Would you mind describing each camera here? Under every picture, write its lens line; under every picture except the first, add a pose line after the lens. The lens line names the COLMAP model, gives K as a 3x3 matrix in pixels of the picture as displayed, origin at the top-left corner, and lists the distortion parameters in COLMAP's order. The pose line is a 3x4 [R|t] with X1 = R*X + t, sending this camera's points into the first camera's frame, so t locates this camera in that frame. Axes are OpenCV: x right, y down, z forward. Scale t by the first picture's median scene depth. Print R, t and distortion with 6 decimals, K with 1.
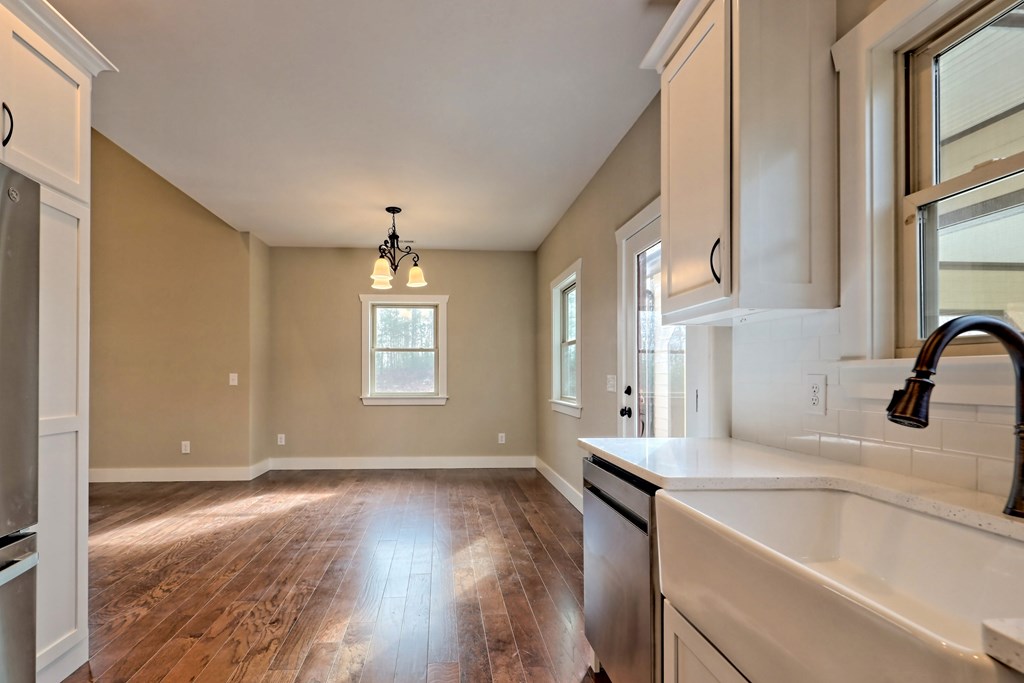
lens RADIAL K [[490.2, 0, 468.5], [0, 490.2, 375.9], [0, 0, 1]] dist [0.000086, 0.000046]
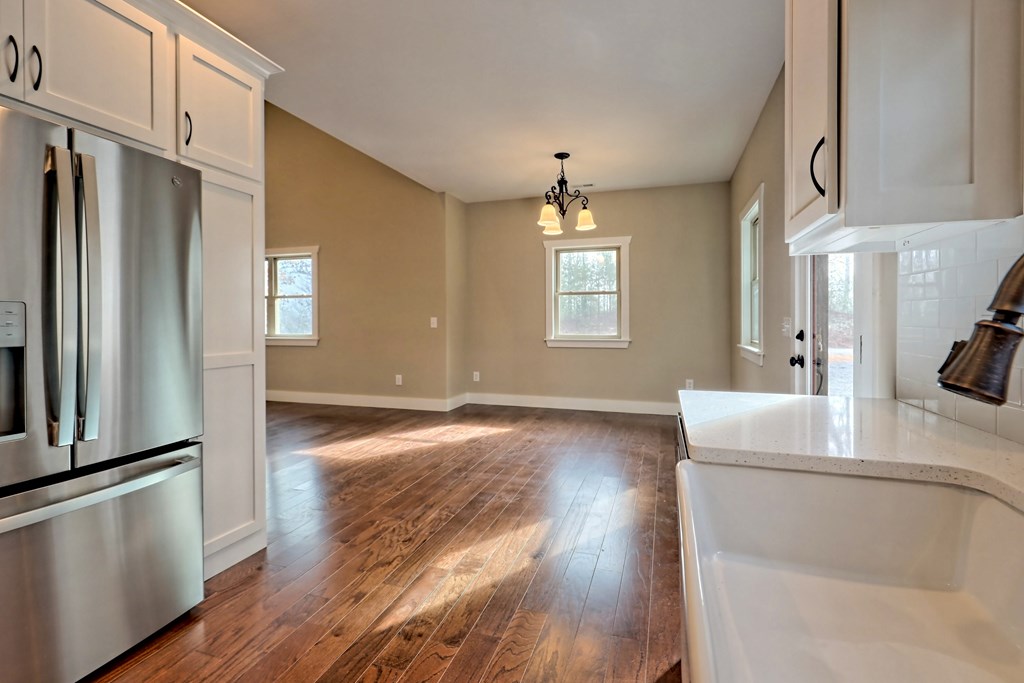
lens RADIAL K [[471.9, 0, 512.0], [0, 471.9, 324.9], [0, 0, 1]] dist [0.002209, -0.000021]
pose [[0.931418, 0.000112, -0.363952, 0.152995], [0.004694, 0.999913, 0.012320, -0.000433], [0.363922, -0.013184, 0.931336, 0.065466]]
